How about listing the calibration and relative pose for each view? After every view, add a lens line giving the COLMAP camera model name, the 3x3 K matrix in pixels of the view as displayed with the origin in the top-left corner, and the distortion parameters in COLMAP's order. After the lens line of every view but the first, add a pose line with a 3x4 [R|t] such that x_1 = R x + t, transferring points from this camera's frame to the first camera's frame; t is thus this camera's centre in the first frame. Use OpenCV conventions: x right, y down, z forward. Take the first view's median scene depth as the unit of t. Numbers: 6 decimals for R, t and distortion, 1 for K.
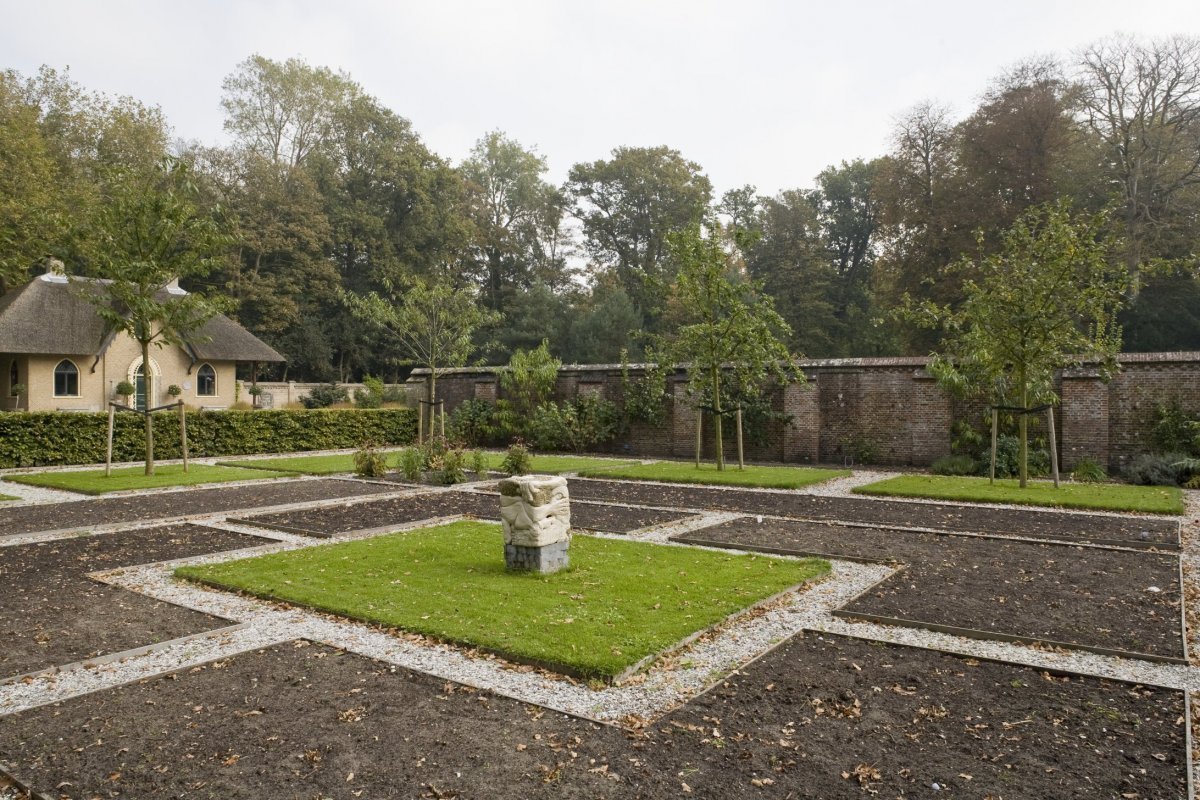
lens RADIAL K [[872.6, 0, 600.0], [0, 872.6, 400.0], [0, 0, 1]] dist [-0.002860, 0.003026]
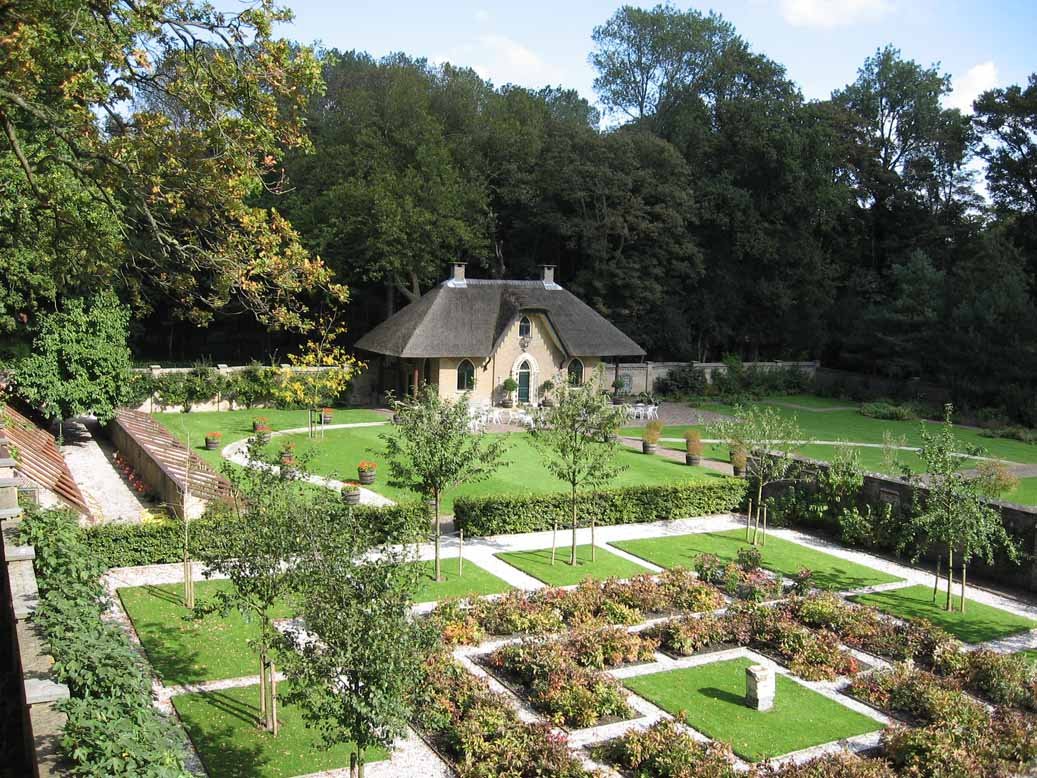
lens RADIAL K [[1127.7, 0, 518.5], [0, 1127.7, 389.0], [0, 0, 1]] dist [-0.129675, 0.018987]
pose [[0.899971, 0.071899, -0.429979, 0.057826], [-0.037117, 0.995362, 0.088751, -0.091282], [0.434366, -0.063914, 0.898466, -0.195781]]
